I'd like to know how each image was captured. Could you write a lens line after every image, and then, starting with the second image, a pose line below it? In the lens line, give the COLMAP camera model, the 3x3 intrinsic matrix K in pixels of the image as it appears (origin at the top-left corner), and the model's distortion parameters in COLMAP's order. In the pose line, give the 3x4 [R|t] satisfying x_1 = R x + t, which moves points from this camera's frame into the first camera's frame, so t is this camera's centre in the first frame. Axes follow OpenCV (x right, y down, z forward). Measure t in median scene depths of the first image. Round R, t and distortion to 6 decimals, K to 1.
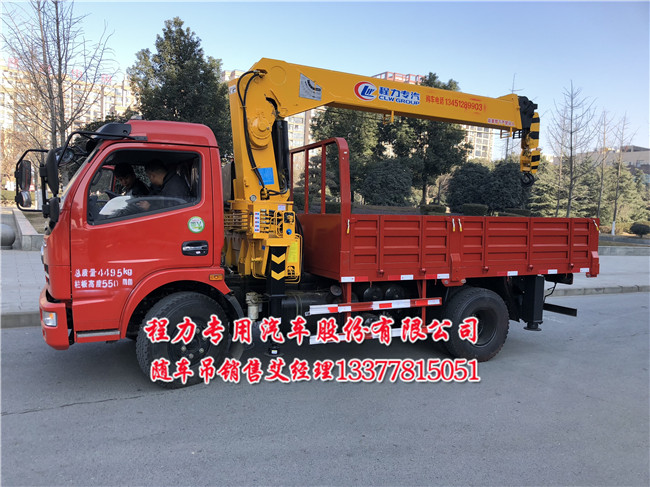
lens RADIAL K [[530.6, 0, 318.2], [0, 530.6, 247.3], [0, 0, 1]] dist [0.012057, 0.006410]
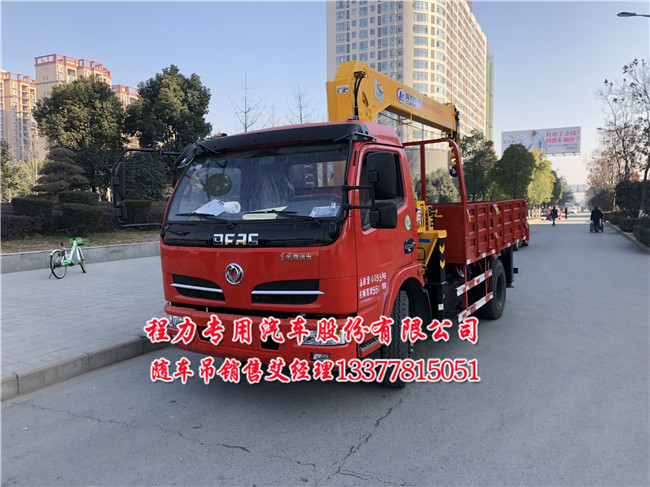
lens RADIAL K [[534.8, 0, 329.3], [0, 534.8, 223.8], [0, 0, 1]] dist [0.022300, -0.008051]
pose [[0.824387, -0.075933, 0.560910, -0.743214], [0.092609, 0.995702, -0.001317, -0.042516], [-0.558399, 0.053031, 0.827876, 0.177817]]
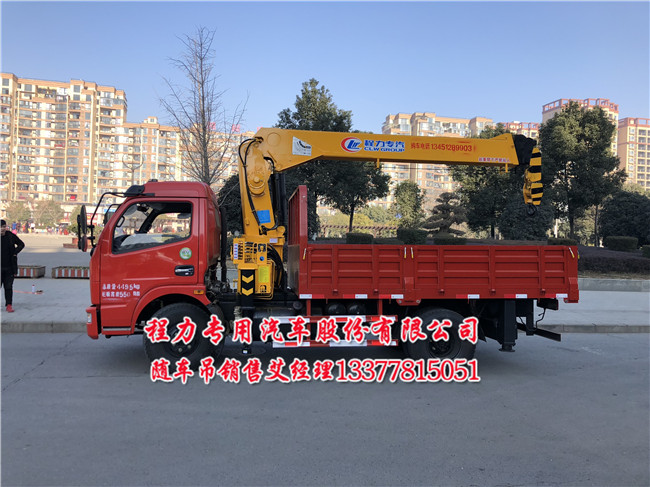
lens RADIAL K [[528.7, 0, 317.1], [0, 528.7, 235.1], [0, 0, 1]] dist [0.025026, -0.008029]
pose [[0.948460, -0.022924, -0.316066, 0.425882], [-0.007012, 0.995618, -0.093253, 0.028552], [0.316819, 0.090663, 0.944143, -0.164264]]
